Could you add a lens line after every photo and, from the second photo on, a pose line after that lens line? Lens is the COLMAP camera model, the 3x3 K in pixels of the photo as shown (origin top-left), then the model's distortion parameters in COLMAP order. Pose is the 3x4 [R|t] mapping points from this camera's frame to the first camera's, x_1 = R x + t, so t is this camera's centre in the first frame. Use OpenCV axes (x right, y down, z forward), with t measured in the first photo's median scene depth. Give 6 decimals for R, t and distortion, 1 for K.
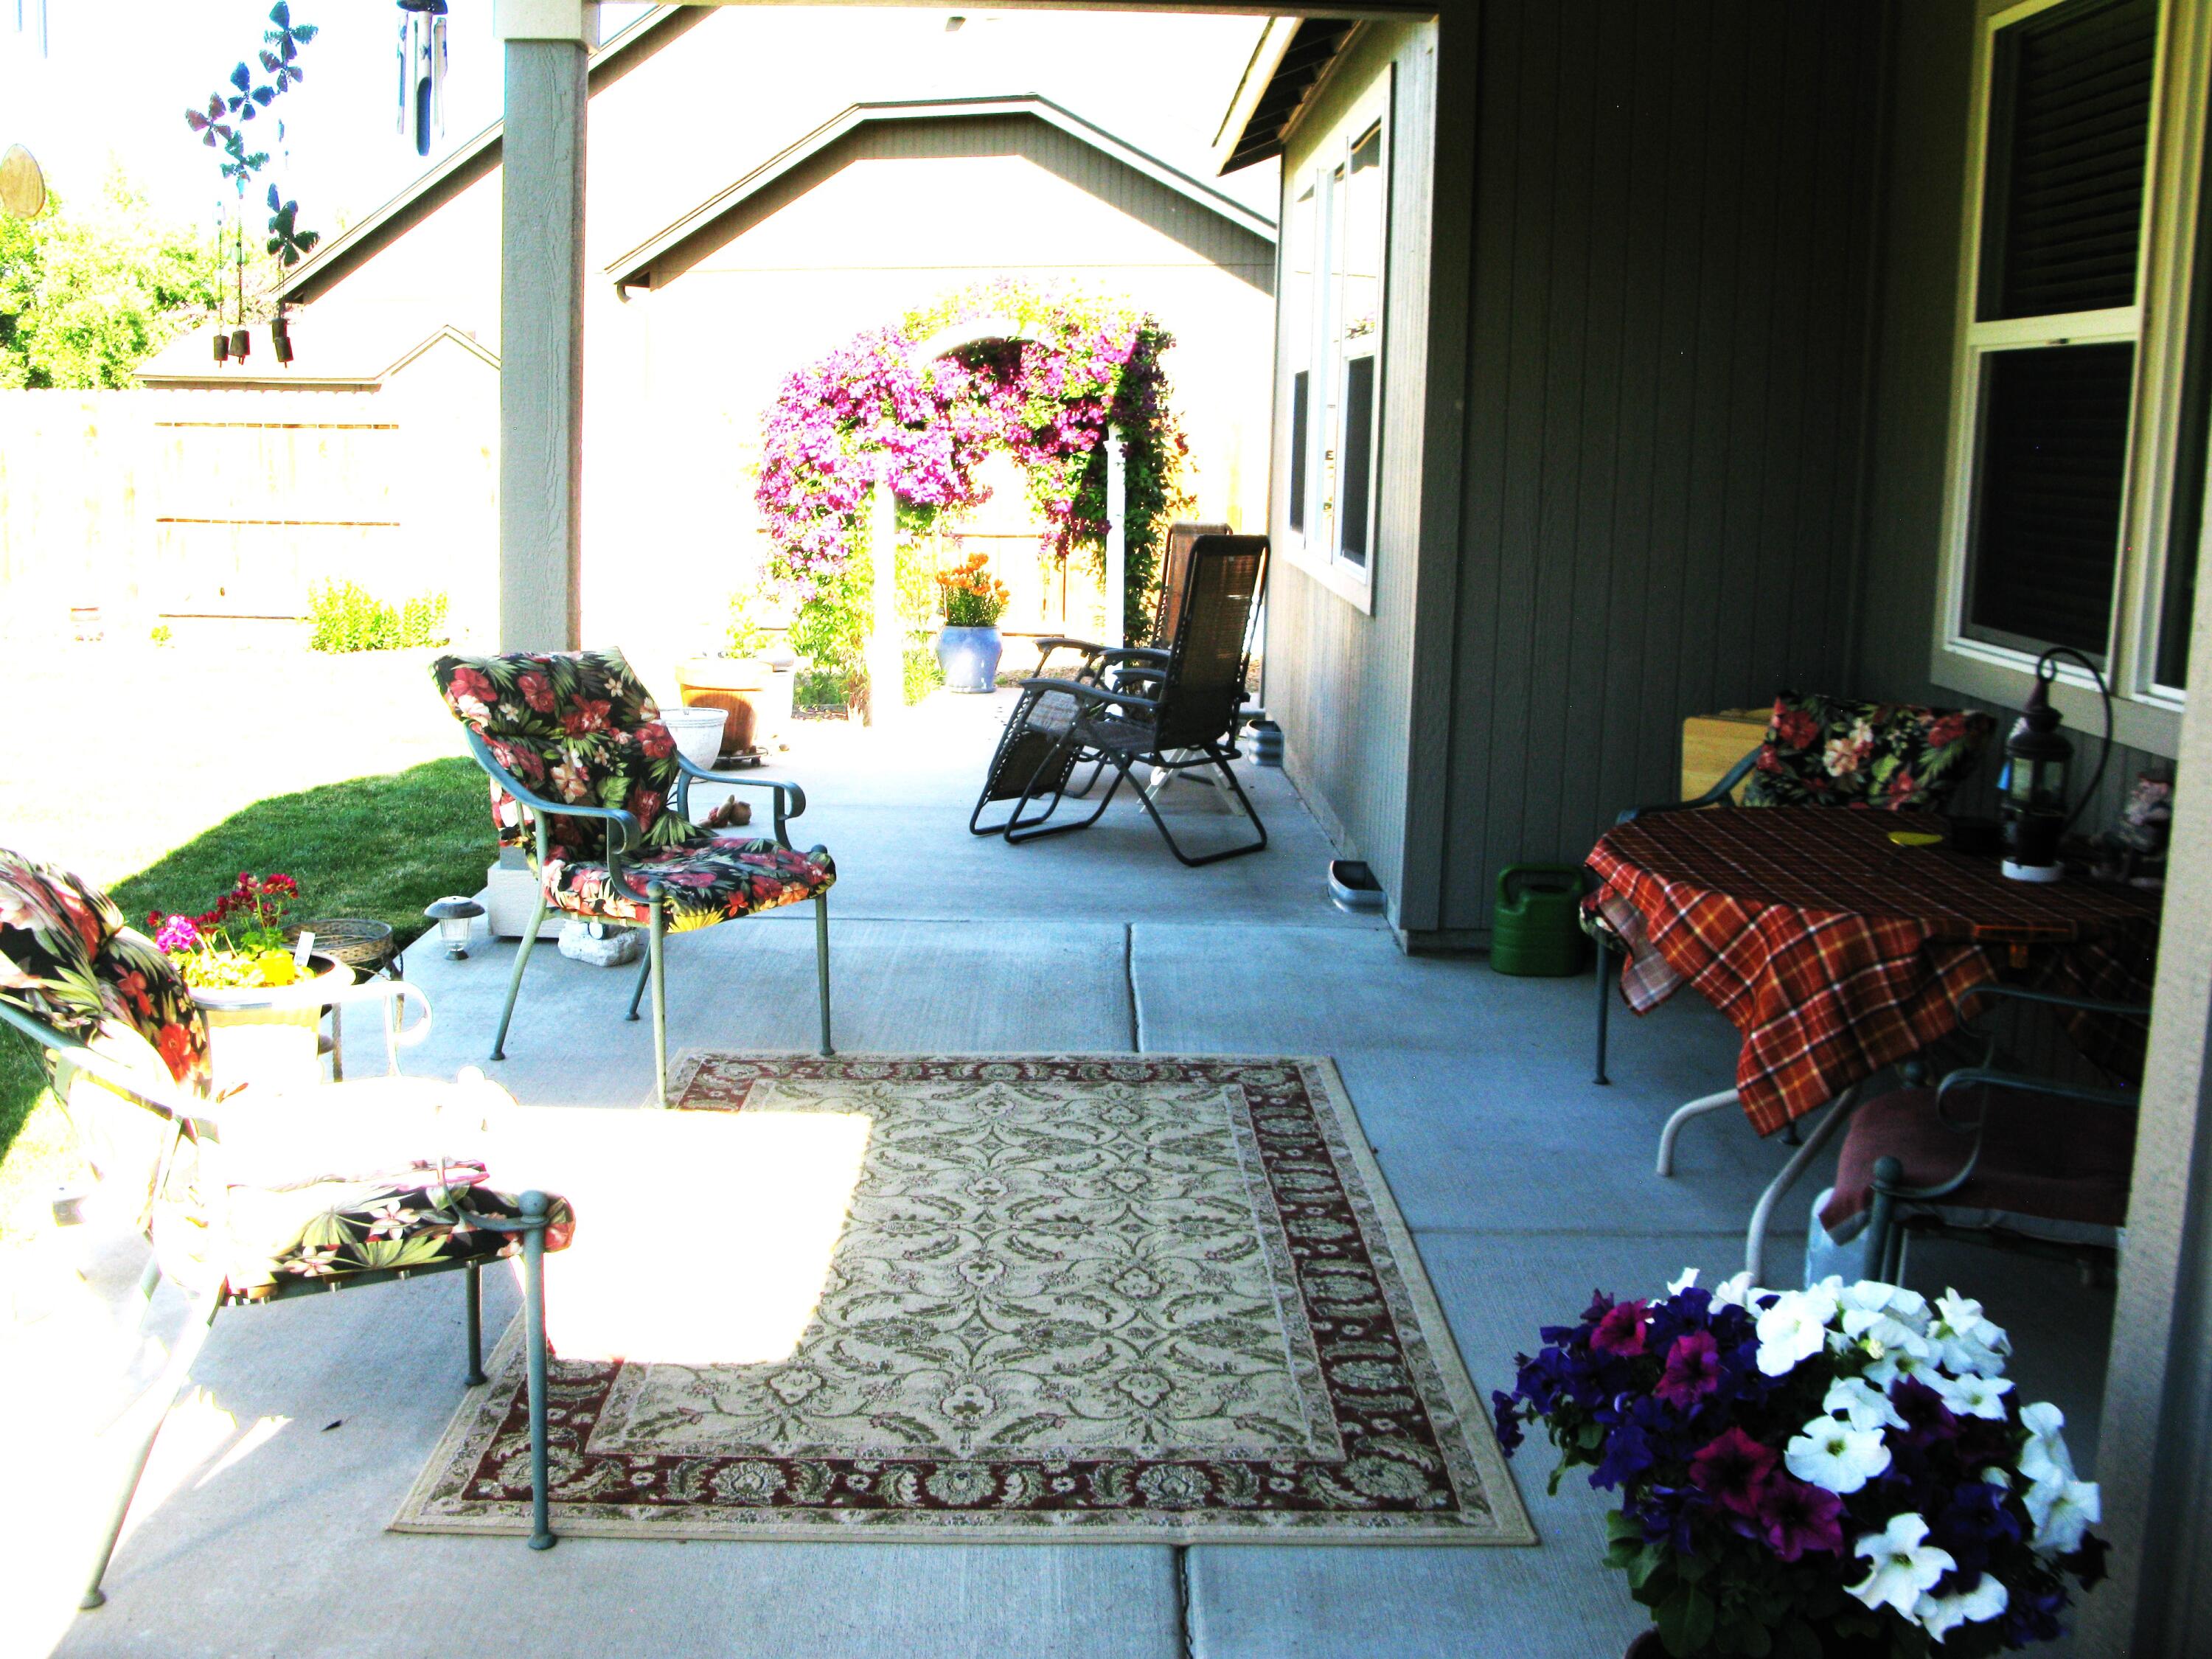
lens RADIAL K [[2240.3, 0, 1105.2], [0, 2240.3, 763.7], [0, 0, 1]] dist [-0.202990, 0.244979]
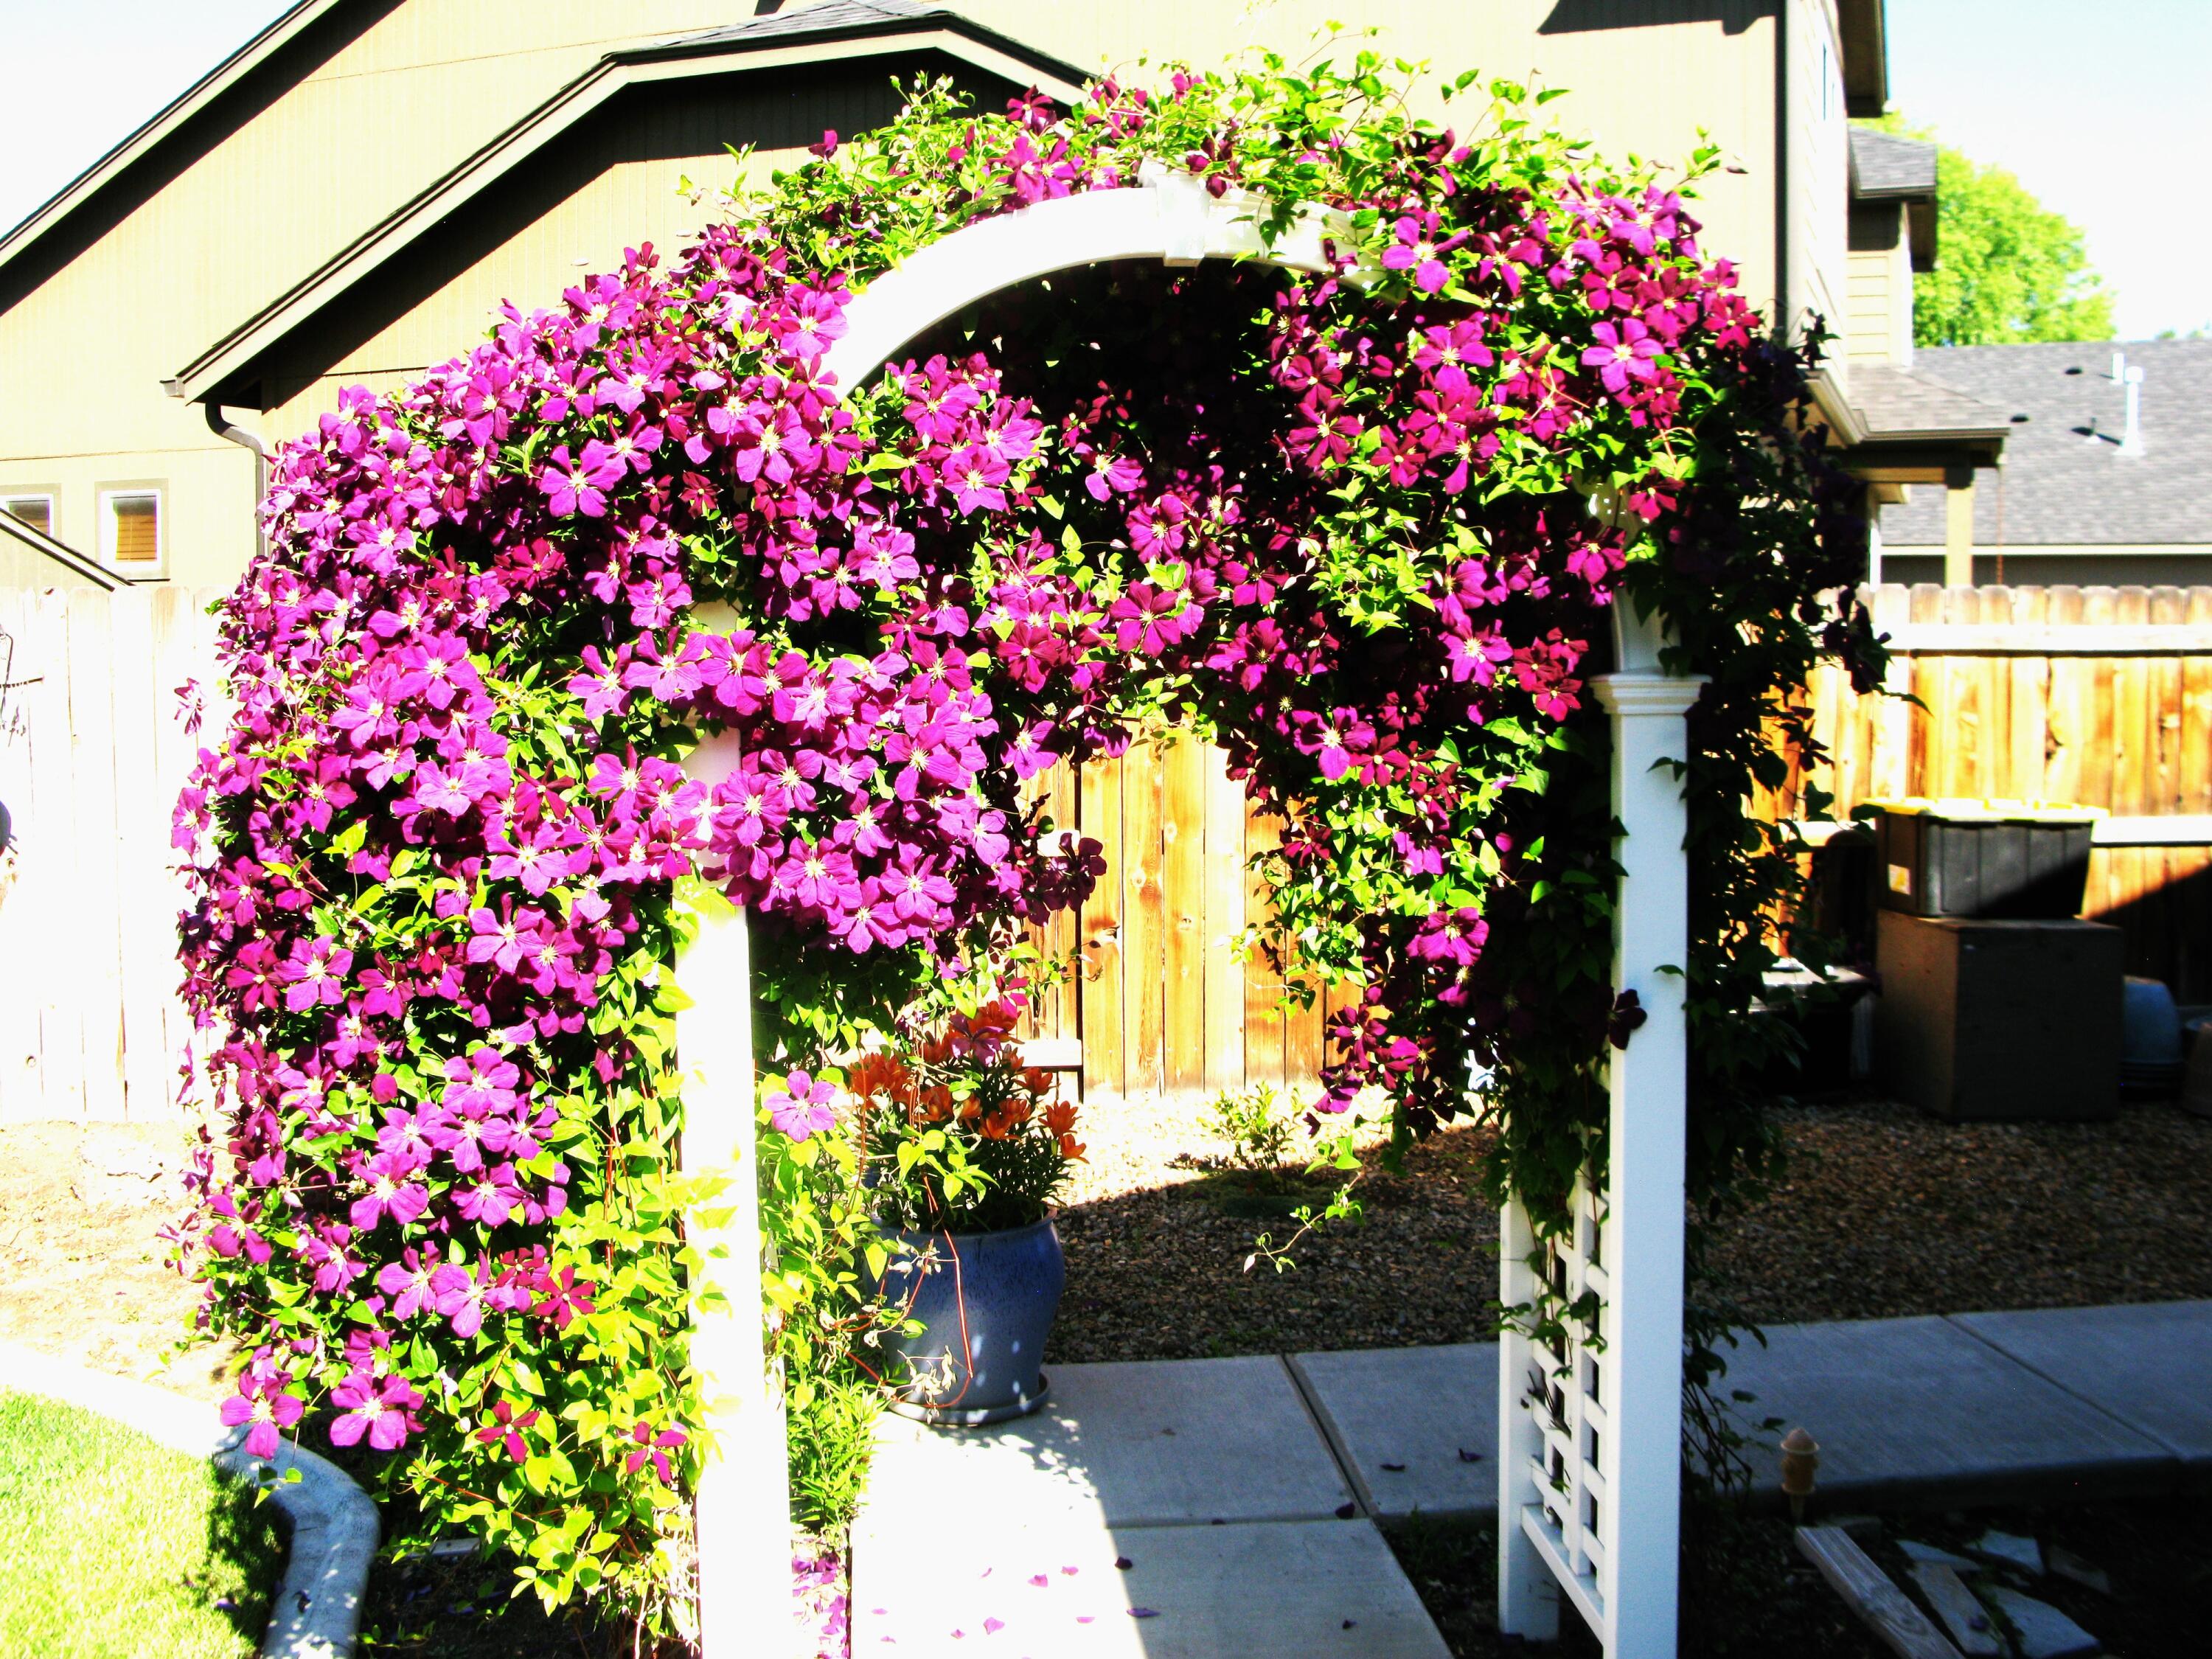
lens RADIAL K [[2240.3, 0, 1105.2], [0, 2240.3, 763.7], [0, 0, 1]] dist [-0.202990, 0.244979]
pose [[0.994901, -0.034585, 0.094743, -0.080807], [0.042336, 0.995810, -0.081061, -0.118930], [-0.091543, 0.084659, 0.992196, 0.772516]]
